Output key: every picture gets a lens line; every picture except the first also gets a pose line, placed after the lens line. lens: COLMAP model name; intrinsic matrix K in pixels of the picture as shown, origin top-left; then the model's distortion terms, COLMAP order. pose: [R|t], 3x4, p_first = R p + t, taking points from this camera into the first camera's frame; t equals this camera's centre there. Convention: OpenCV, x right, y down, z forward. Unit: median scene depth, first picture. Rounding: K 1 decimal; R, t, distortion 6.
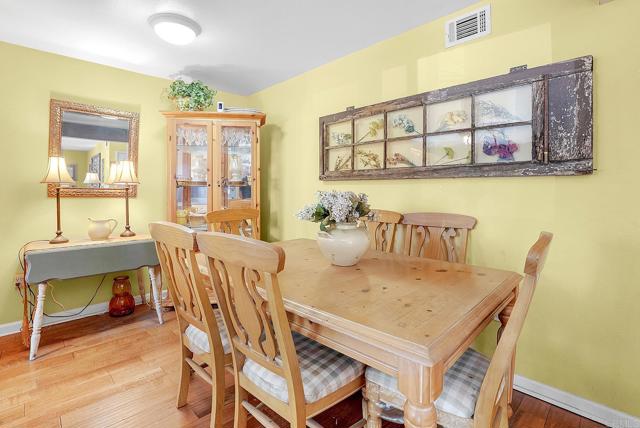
lens RADIAL K [[303.6, 0, 309.7], [0, 303.6, 190.4], [0, 0, 1]] dist [-0.048391, 0.015449]
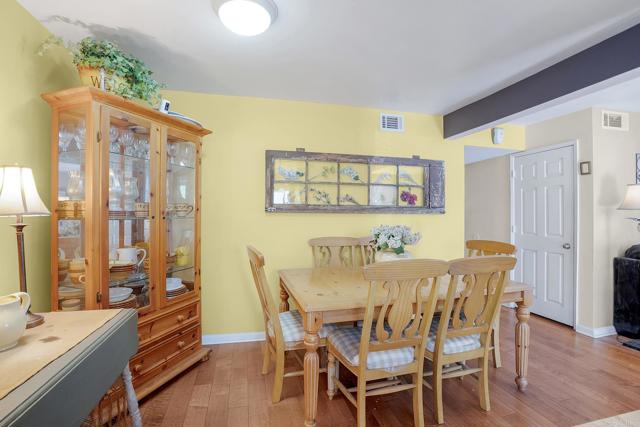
lens RADIAL K [[303.6, 0, 321.6], [0, 303.6, 215.1], [0, 0, 1]] dist [-0.048391, 0.015449]
pose [[0.492650, -0.004274, 0.870217, -1.006240], [-0.002070, 0.999979, 0.006084, -0.040274], [-0.870225, -0.004799, 0.492631, 0.459467]]
